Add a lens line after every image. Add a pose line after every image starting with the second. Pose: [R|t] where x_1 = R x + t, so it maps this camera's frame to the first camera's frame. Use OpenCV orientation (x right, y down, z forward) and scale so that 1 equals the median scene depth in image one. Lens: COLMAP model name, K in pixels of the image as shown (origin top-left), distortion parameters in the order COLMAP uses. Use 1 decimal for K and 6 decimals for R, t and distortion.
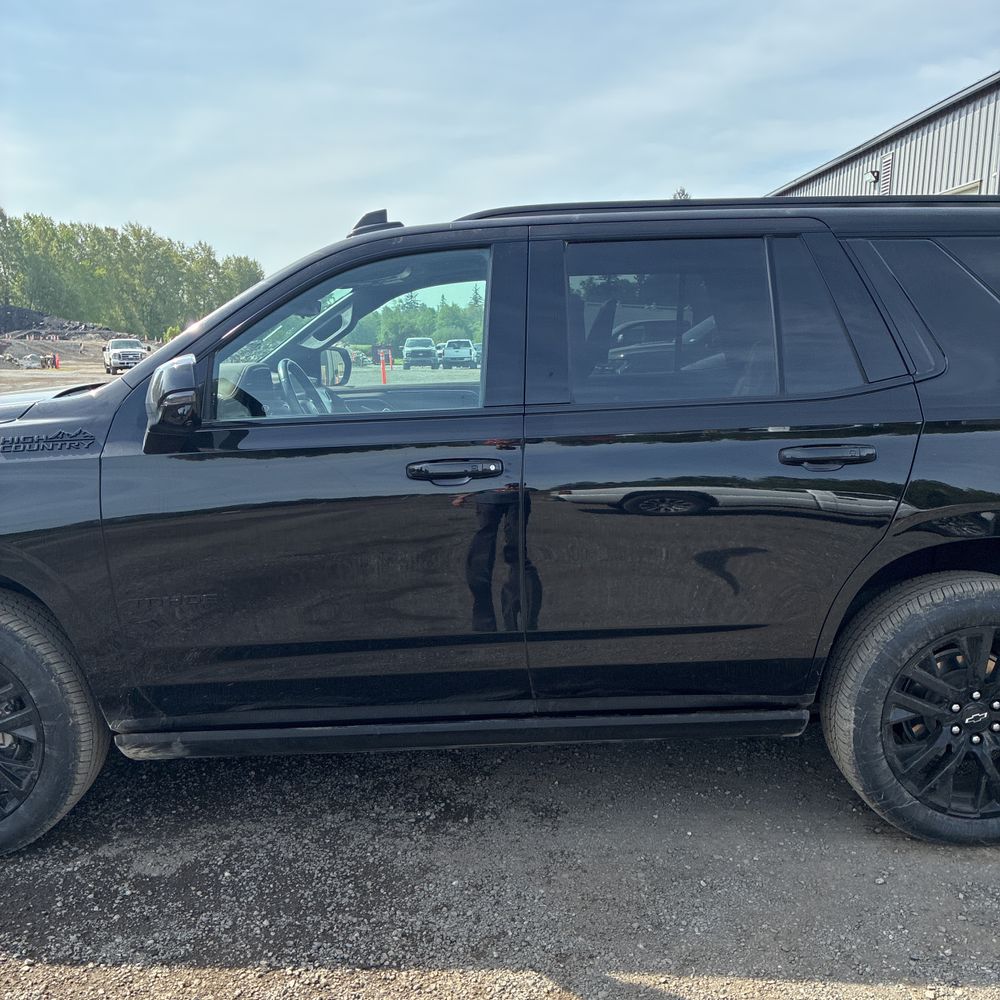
lens RADIAL K [[1020.9, 0, 516.3], [0, 1020.9, 523.8], [0, 0, 1]] dist [0.013517, 0.018456]
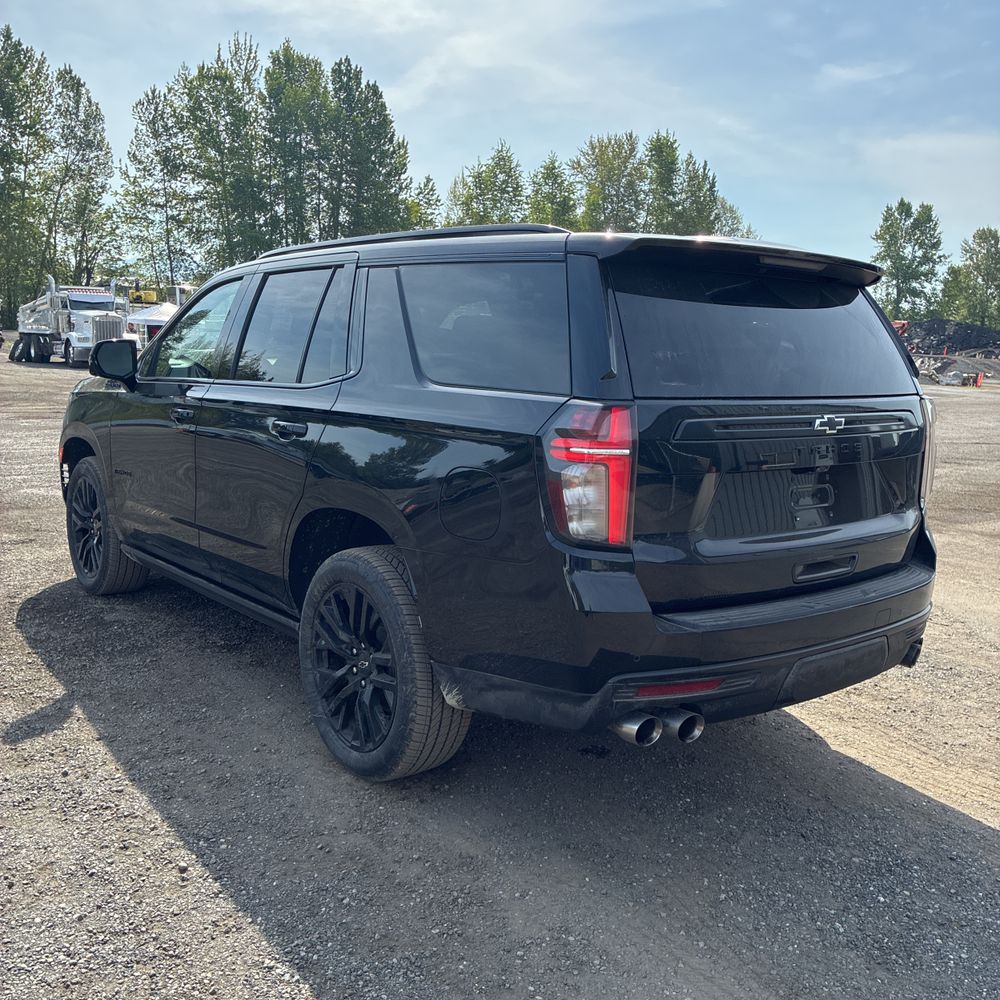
lens RADIAL K [[1036.9, 0, 498.9], [0, 1036.9, 502.6], [0, 0, 1]] dist [0.004398, 0.018647]
pose [[0.607184, 0.155775, -0.779141, 1.451383], [-0.187034, 0.981060, 0.050390, -0.085312], [0.772234, 0.115130, 0.624820, 0.347114]]
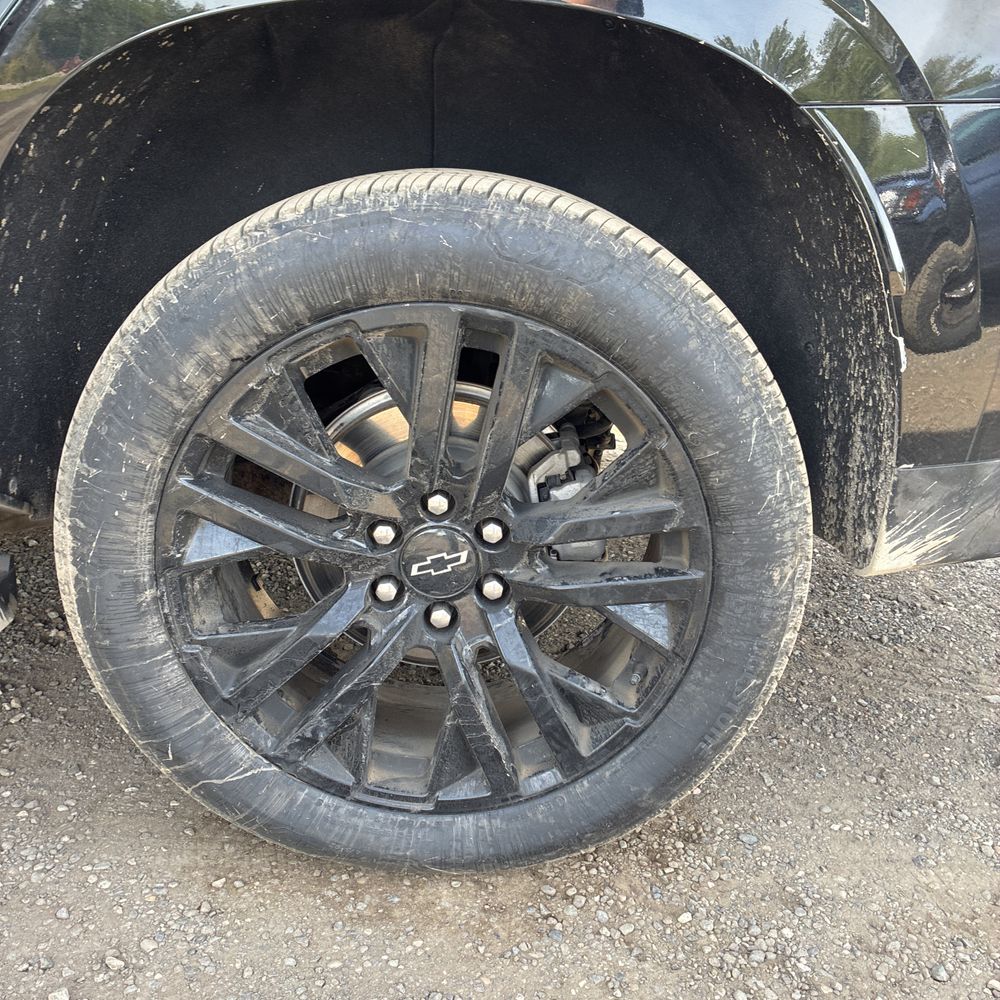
lens RADIAL K [[1020.5, 0, 500.0], [0, 1020.5, 500.0], [0, 0, 1]] dist [0.049770, -0.056006]
pose [[0.997947, 0.055684, 0.031624, 0.457519], [-0.060175, 0.984345, 0.165662, 0.102917], [-0.021904, -0.167224, 0.985676, 0.633852]]
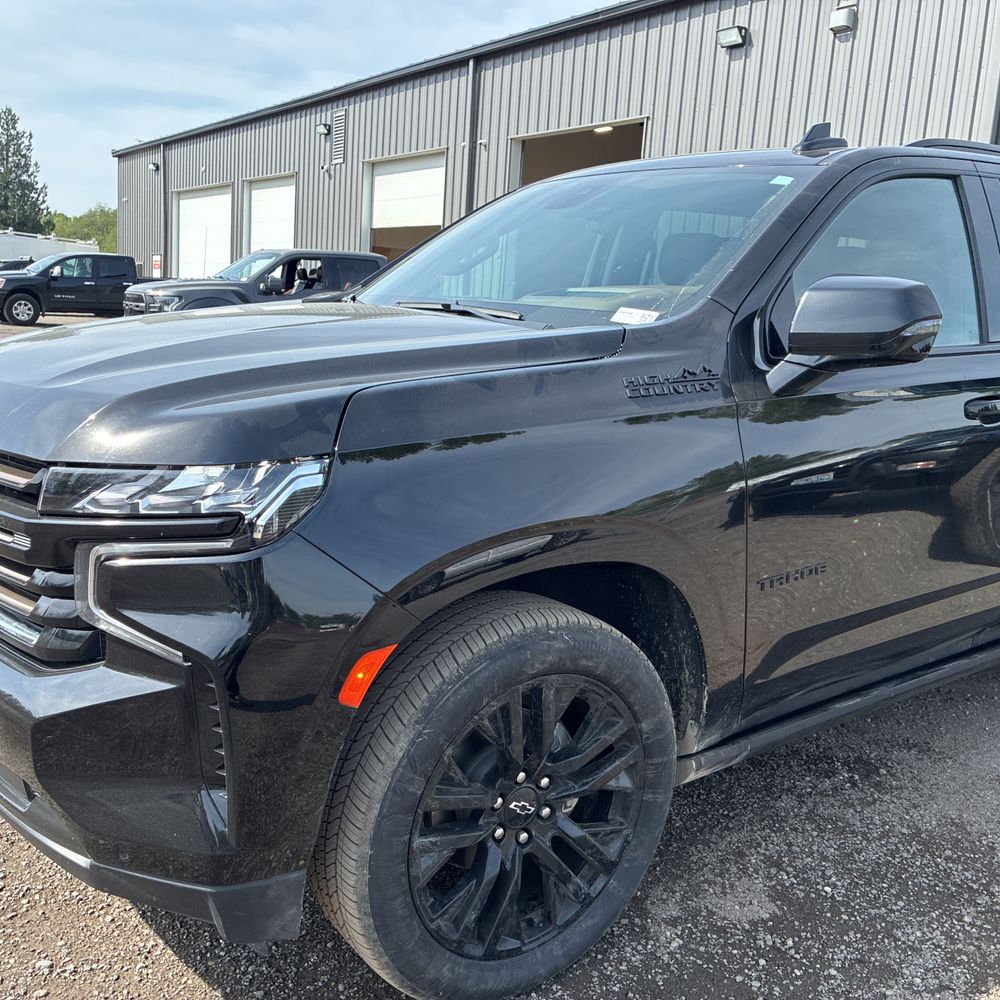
lens RADIAL K [[1014.3, 0, 497.6], [0, 1014.3, 499.6], [0, 0, 1]] dist [0.002929, 0.018147]
pose [[0.812113, -0.071088, 0.579153, -0.942837], [0.053890, 0.997446, 0.046865, -0.034998], [-0.581006, -0.006850, 0.813870, 0.458072]]
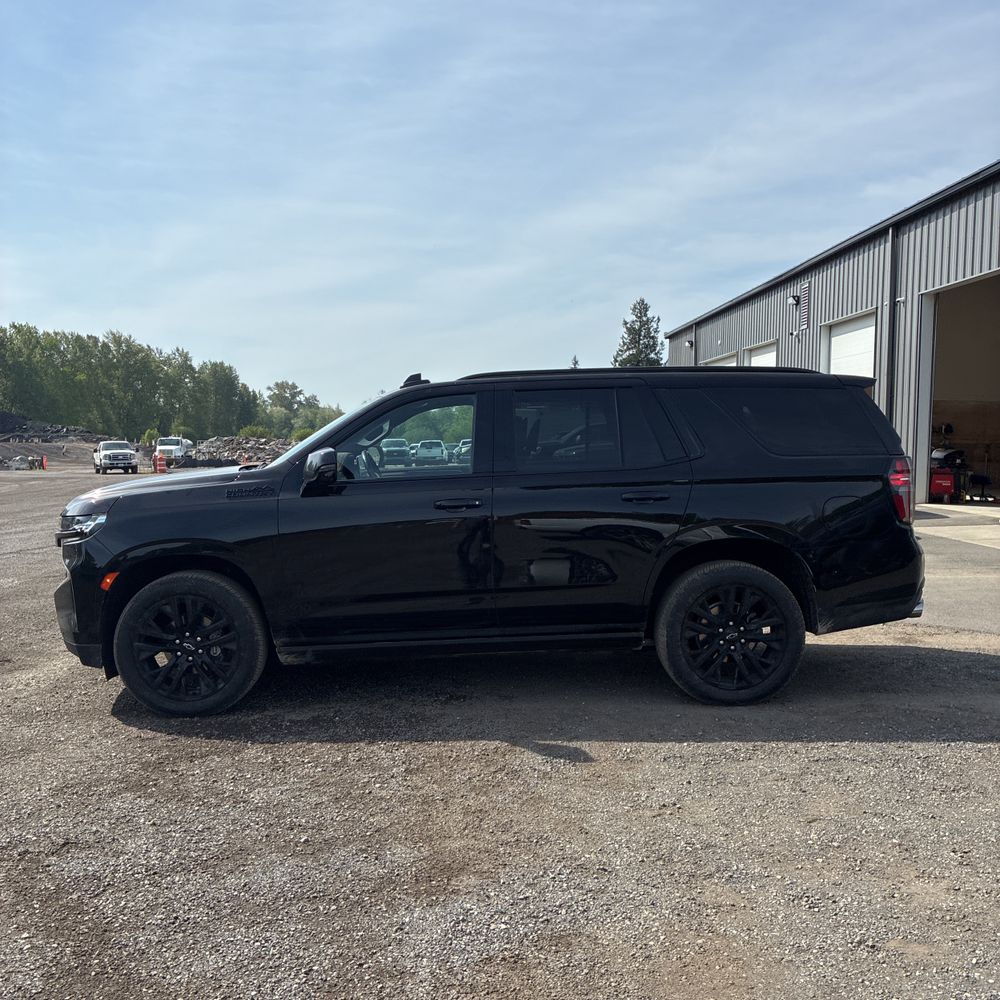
lens RADIAL K [[1036.9, 0, 498.9], [0, 1036.9, 502.6], [0, 0, 1]] dist [0.004398, 0.018647]
pose [[0.999903, -0.003719, 0.013395, -0.007428], [0.005276, 0.992979, -0.118175, 0.168626], [-0.012862, 0.118234, 0.992902, -0.927874]]
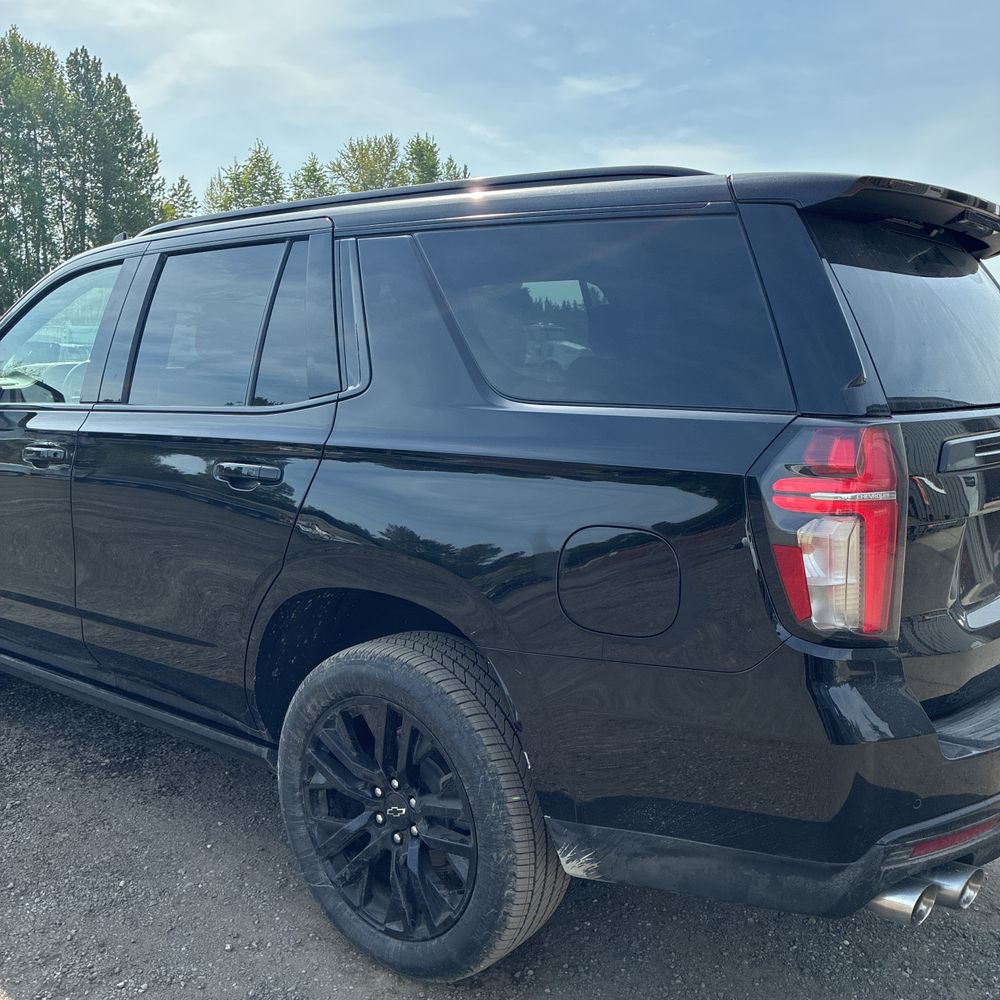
lens RADIAL K [[1028.2, 0, 500.0], [0, 1028.2, 510.7], [0, 0, 1]] dist [0.007247, 0.015153]
pose [[0.771139, 0.117393, -0.625750, 0.999326], [-0.135184, 0.990633, 0.019254, -0.076401], [0.622150, 0.069744, 0.779786, 0.391425]]
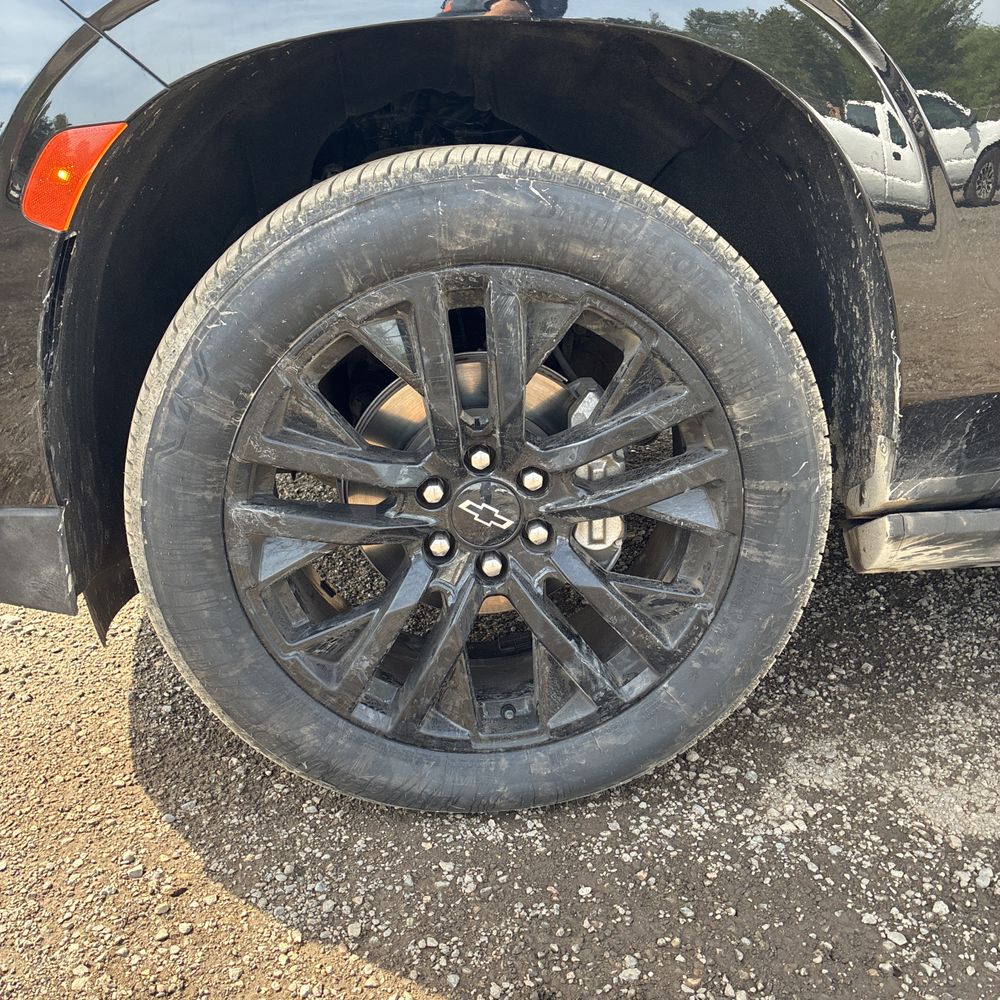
lens RADIAL K [[1023.6, 0, 496.7], [0, 1023.6, 495.5], [0, 0, 1]] dist [0.023632, 0.001168]
pose [[0.996597, -0.015251, 0.081007, -0.579351], [0.001932, 0.986787, 0.162010, 0.130918], [-0.082408, -0.161302, 0.983458, 0.606716]]
